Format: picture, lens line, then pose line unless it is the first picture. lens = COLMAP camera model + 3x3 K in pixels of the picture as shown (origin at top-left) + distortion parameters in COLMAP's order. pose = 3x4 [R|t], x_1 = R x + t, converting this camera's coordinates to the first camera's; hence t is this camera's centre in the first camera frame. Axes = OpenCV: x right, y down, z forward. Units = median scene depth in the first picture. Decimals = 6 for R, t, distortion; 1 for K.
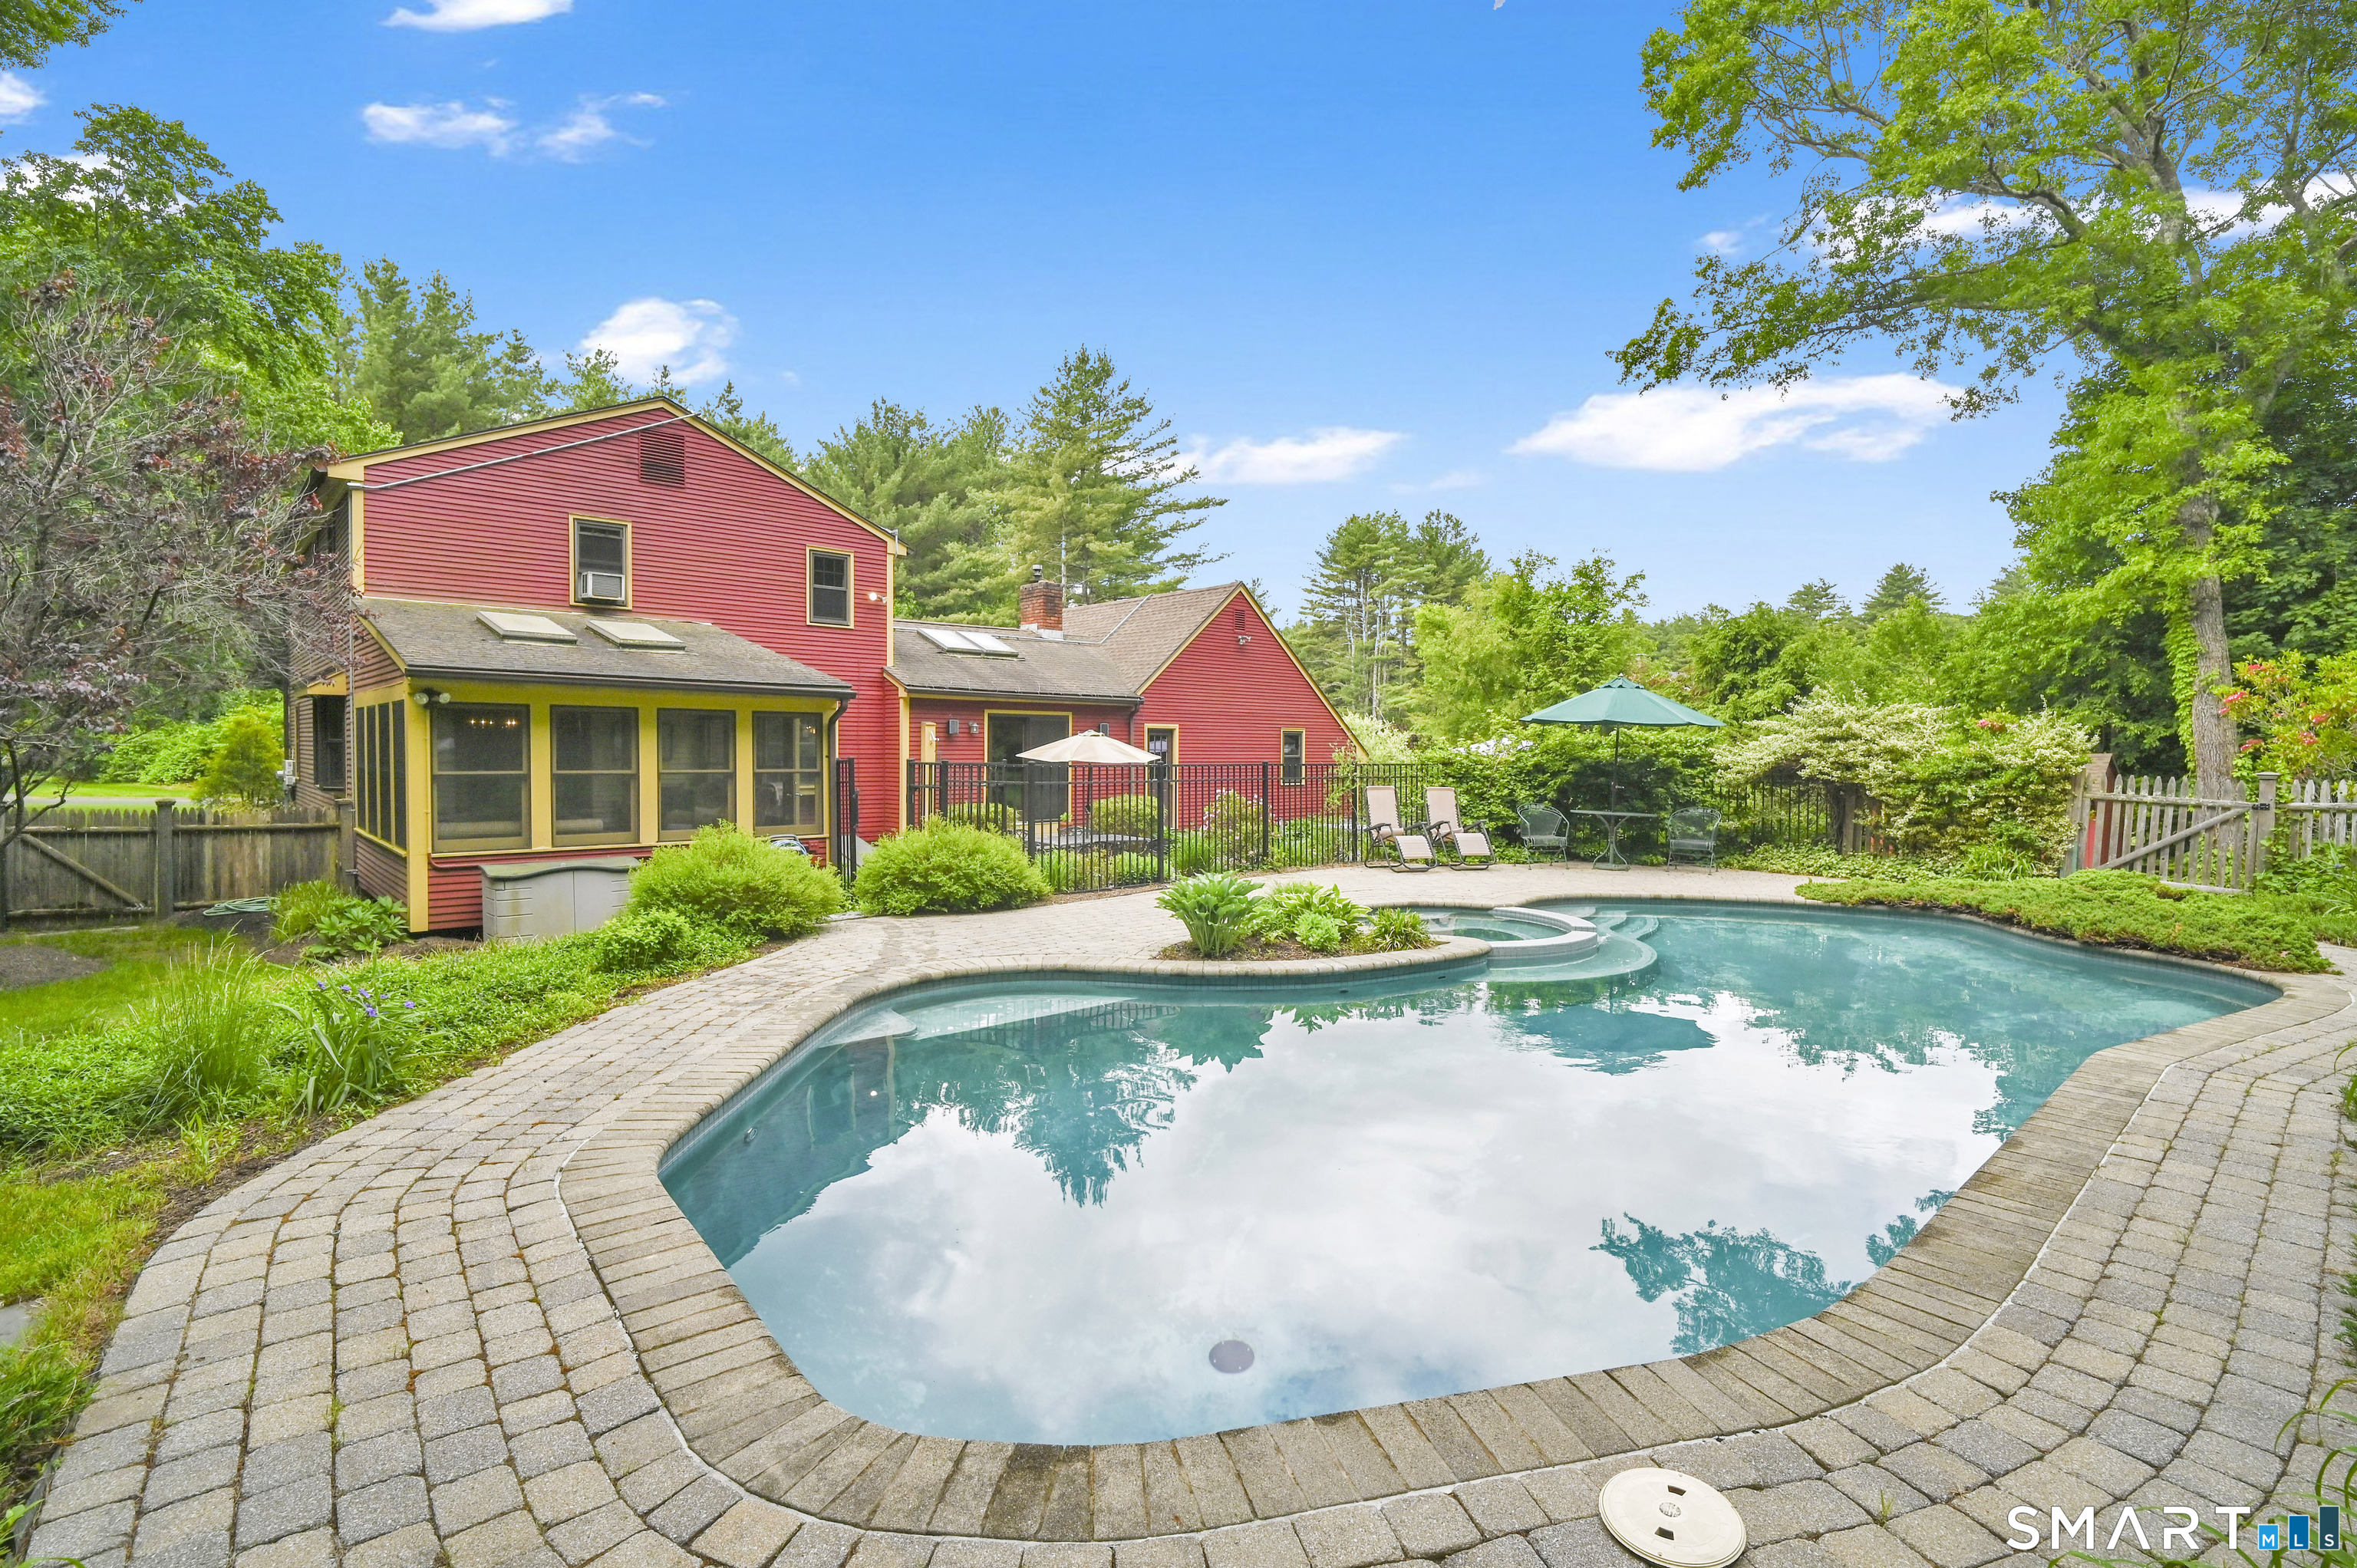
lens RADIAL K [[1119.9, 0, 1206.8], [0, 1119.9, 756.8], [0, 0, 1]] dist [0.003367, 0.000717]
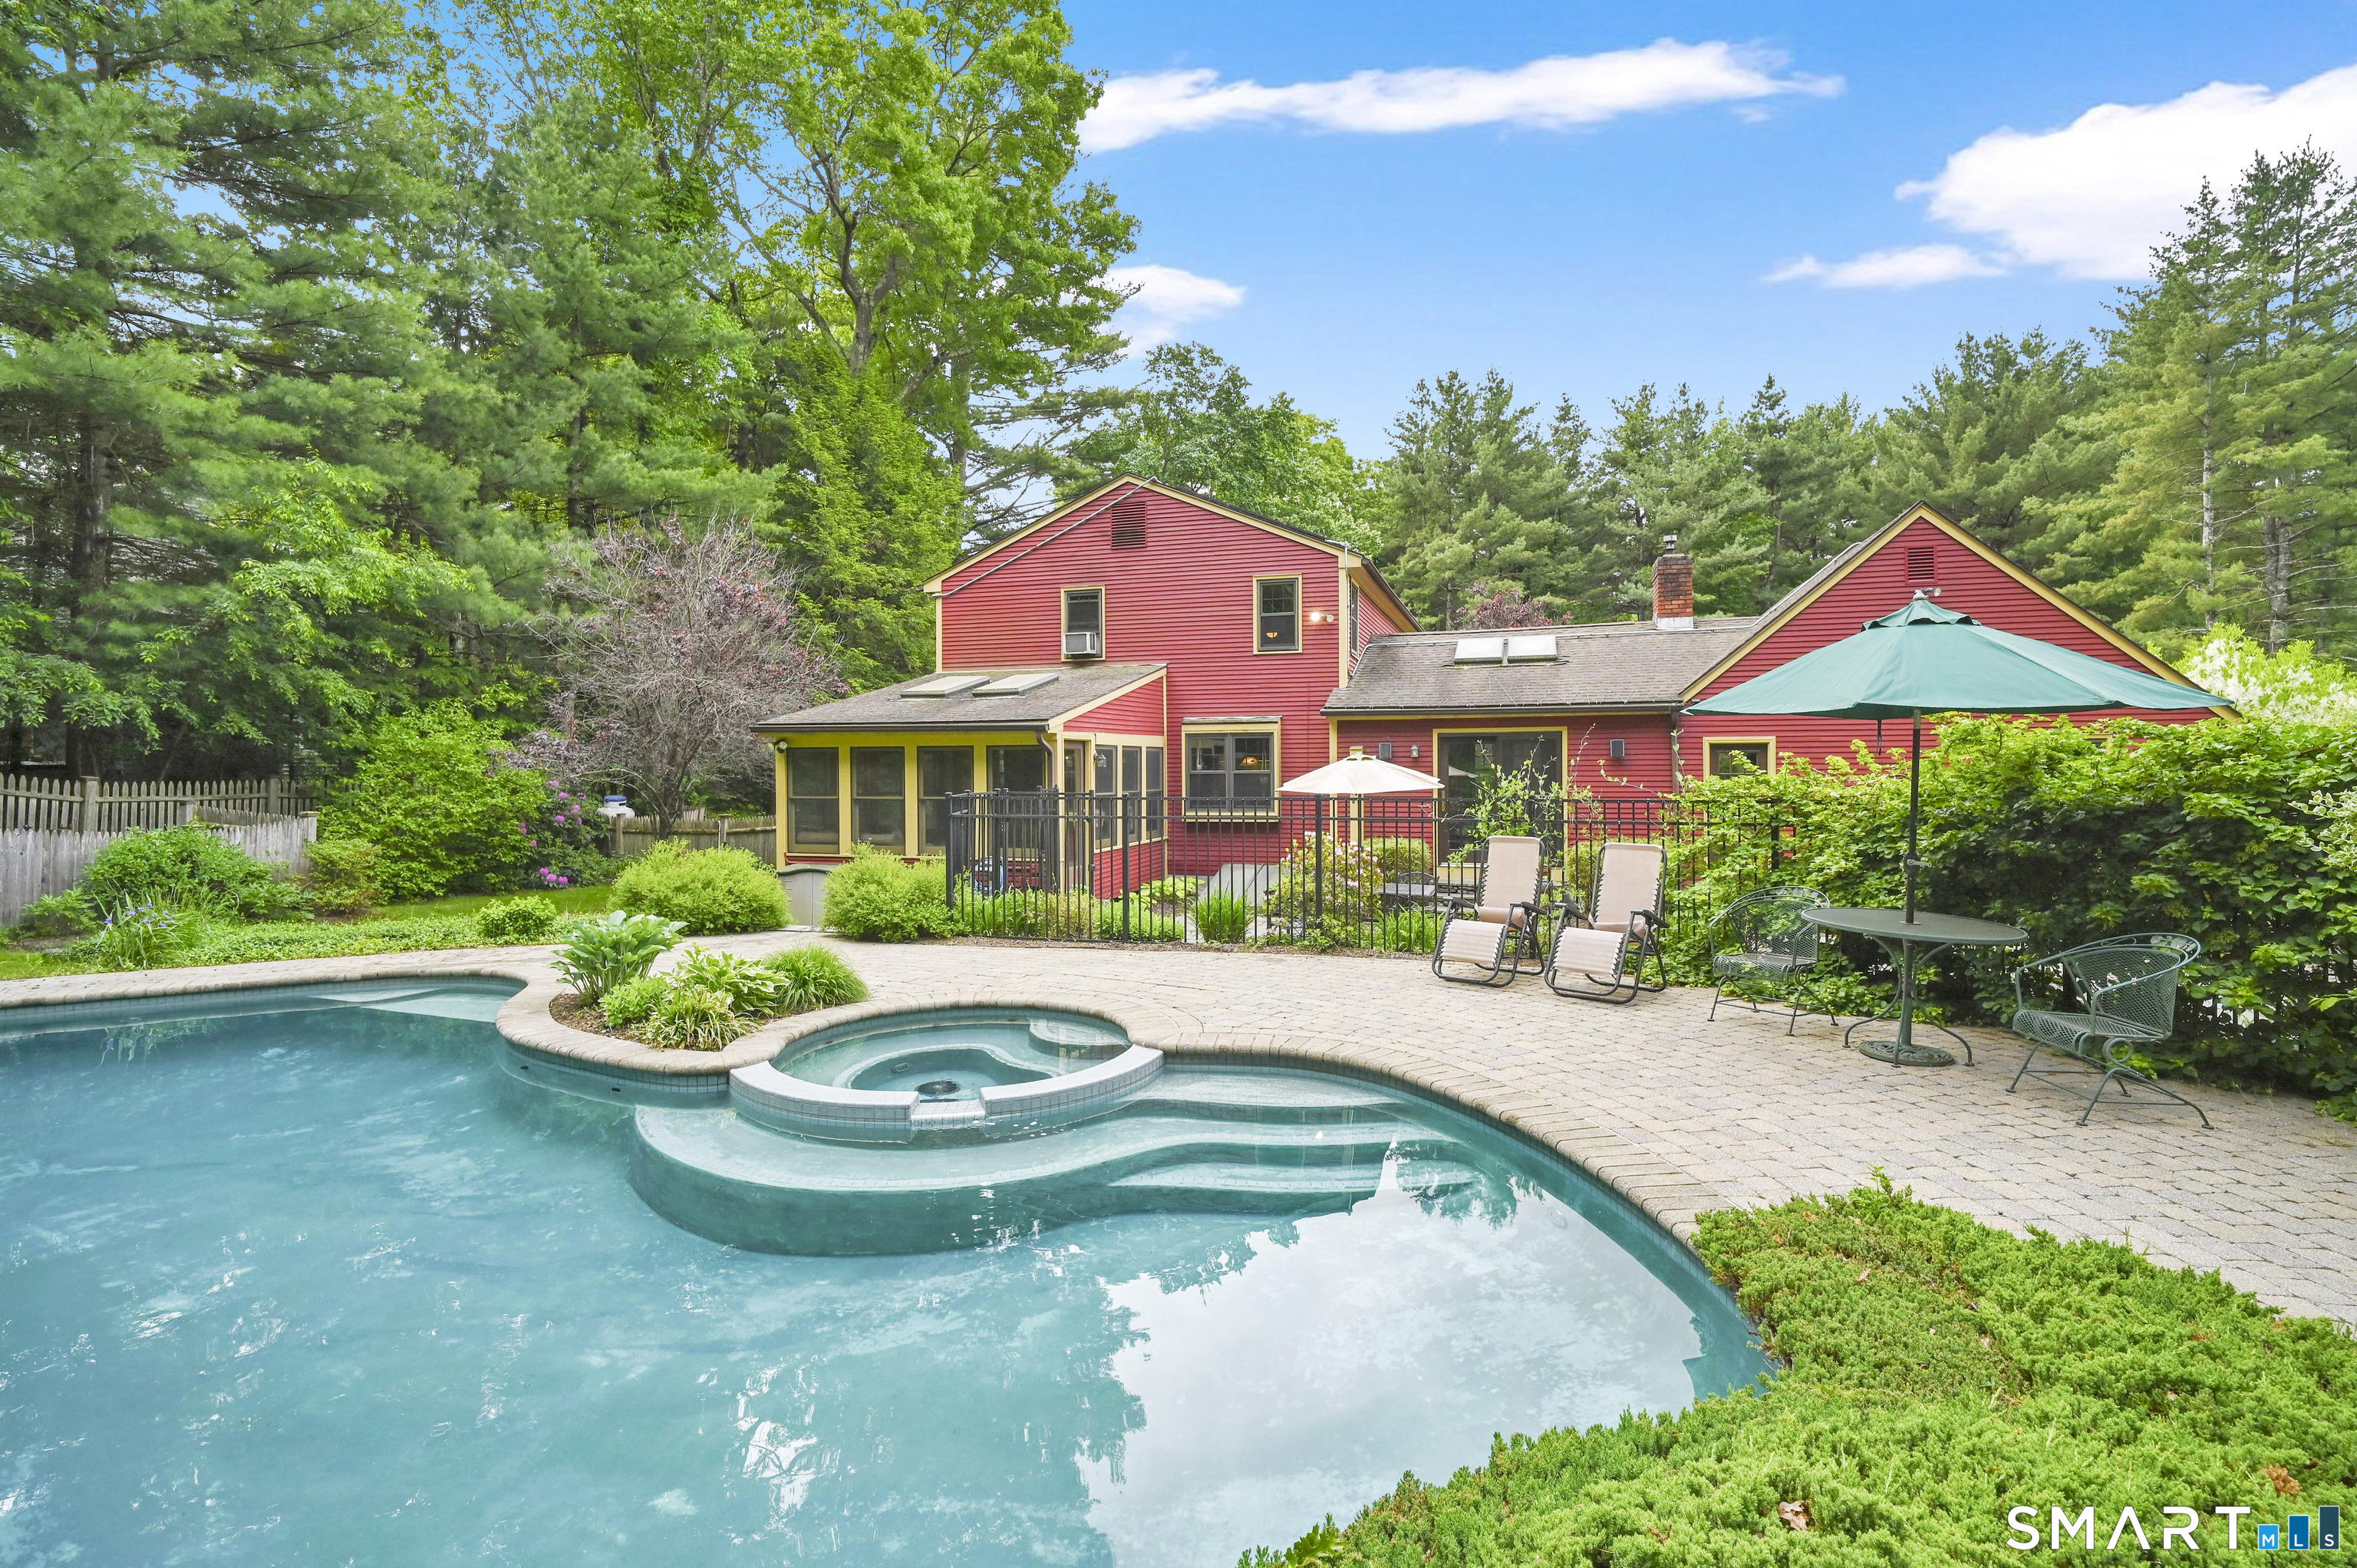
lens RADIAL K [[1118.3, 0, 1178.5], [0, 1118.3, 784.0], [0, 0, 1]] dist [0.000166, -0.000033]
pose [[0.499538, -0.000324, -0.866292, 0.515253], [0.003126, 0.999994, 0.001428, -0.002394], [0.866286, -0.003421, 0.499536, 0.455885]]
